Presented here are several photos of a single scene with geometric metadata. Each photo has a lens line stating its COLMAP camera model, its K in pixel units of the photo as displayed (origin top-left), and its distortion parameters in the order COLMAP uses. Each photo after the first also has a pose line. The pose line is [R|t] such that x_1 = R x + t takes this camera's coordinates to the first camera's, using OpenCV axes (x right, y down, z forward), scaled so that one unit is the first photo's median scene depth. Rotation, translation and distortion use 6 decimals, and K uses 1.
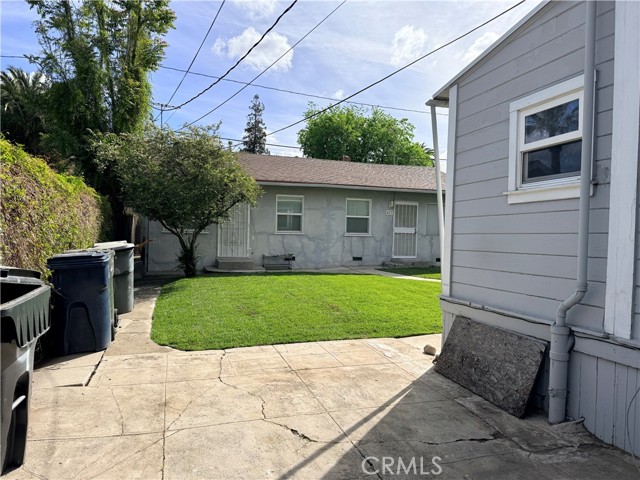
lens RADIAL K [[454.1, 0, 322.7], [0, 454.1, 241.9], [0, 0, 1]] dist [0.149334, -0.189021]
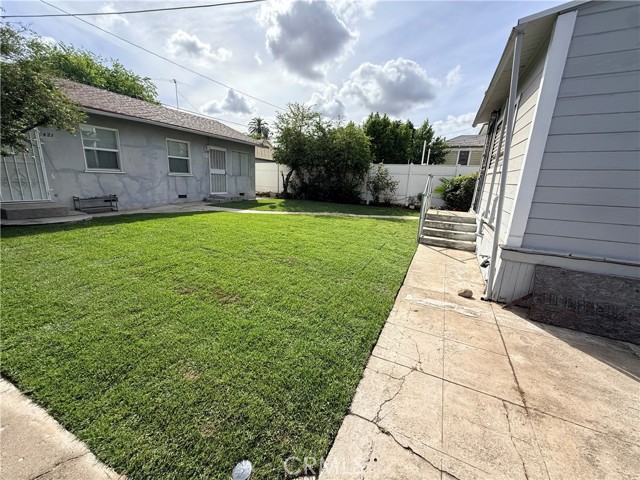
lens RADIAL K [[255.2, 0, 318.9], [0, 255.2, 239.3], [0, 0, 1]] dist [0.002313, 0.000207]
pose [[0.698182, -0.158625, 0.698126, -0.153690], [-0.010159, 0.972852, 0.231207, -0.009686], [-0.715848, -0.168517, 0.677616, 0.320483]]
